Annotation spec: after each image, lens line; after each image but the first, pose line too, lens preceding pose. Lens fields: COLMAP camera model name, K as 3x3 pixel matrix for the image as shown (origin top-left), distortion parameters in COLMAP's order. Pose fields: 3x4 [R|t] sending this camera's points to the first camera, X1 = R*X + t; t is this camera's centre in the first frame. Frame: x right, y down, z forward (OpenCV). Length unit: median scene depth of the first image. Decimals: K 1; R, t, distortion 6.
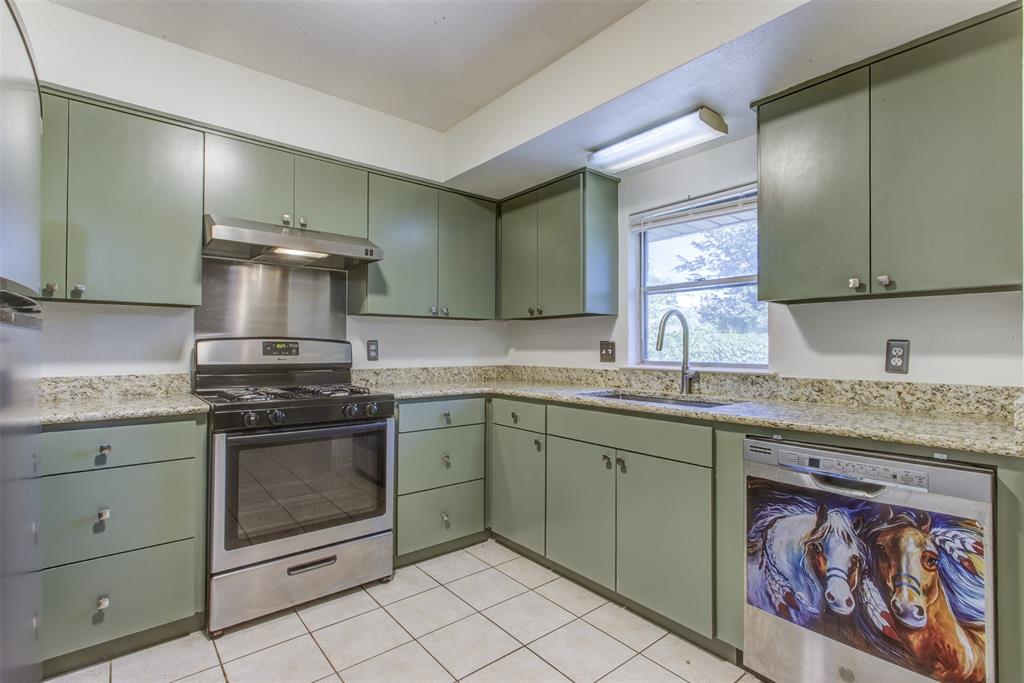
lens RADIAL K [[480.3, 0, 514.7], [0, 480.3, 344.0], [0, 0, 1]] dist [0.001200, 0.000750]
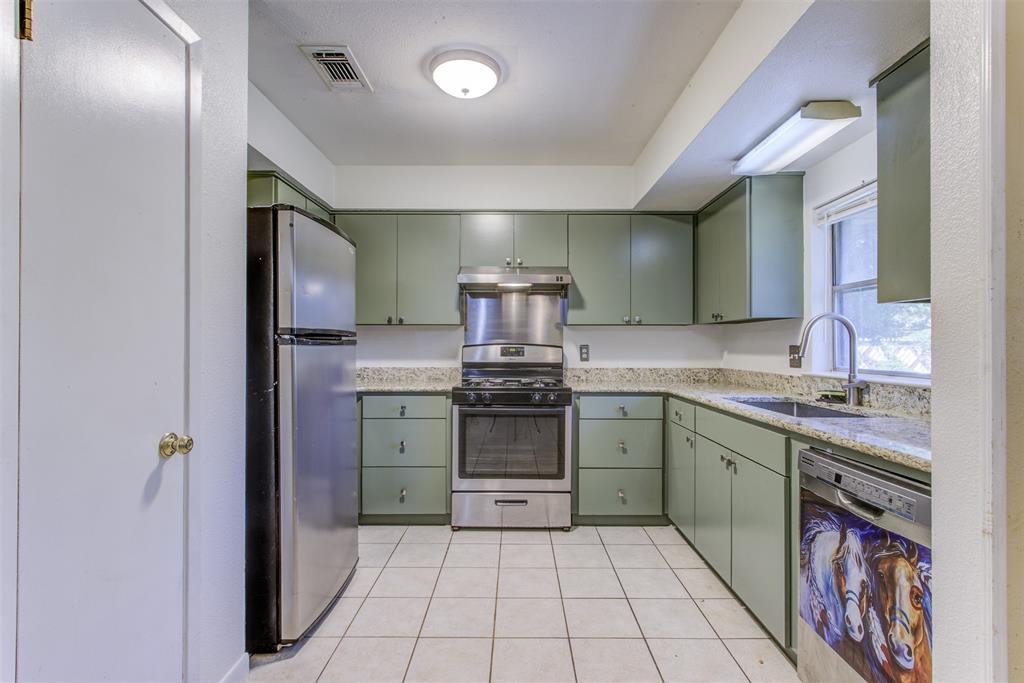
lens RADIAL K [[480.3, 0, 512.8], [0, 480.3, 344.8], [0, 0, 1]] dist [0.001200, 0.000750]
pose [[0.767602, -0.002277, -0.640923, 0.537933], [0.005171, 0.999983, 0.002640, -0.018092], [0.640906, -0.005341, 0.767601, -0.108499]]
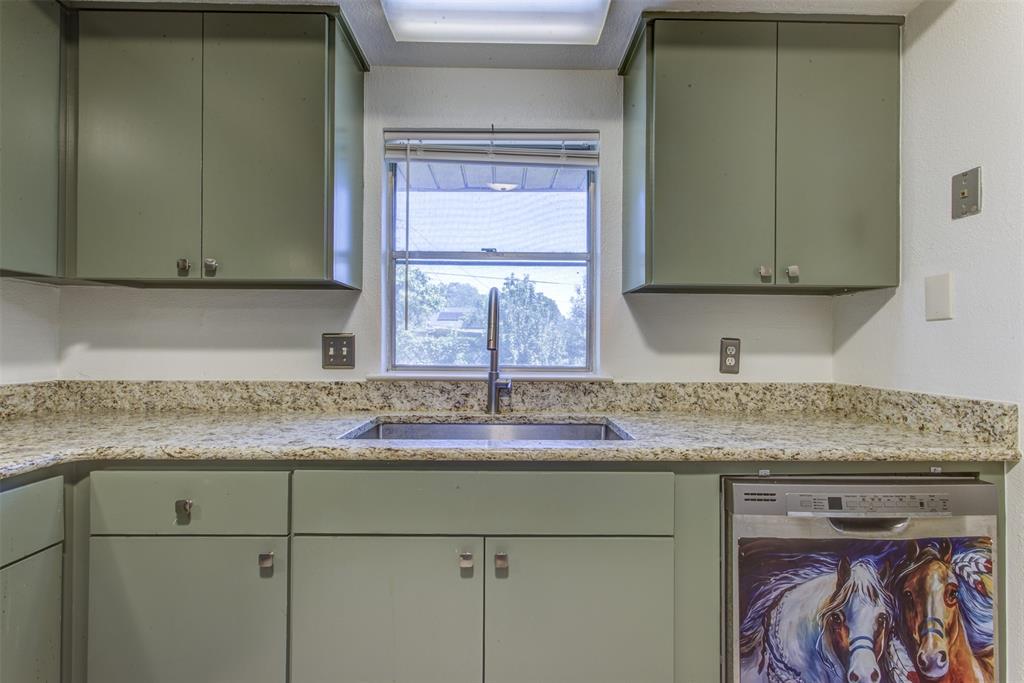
lens RADIAL K [[480.3, 0, 511.9], [0, 480.3, 342.6], [0, 0, 1]] dist [0.001200, 0.000750]
pose [[0.625798, 0.005896, 0.779963, -0.193786], [-0.010970, 0.999939, 0.001243, 0.003225], [-0.779908, -0.009333, 0.625825, 0.674096]]
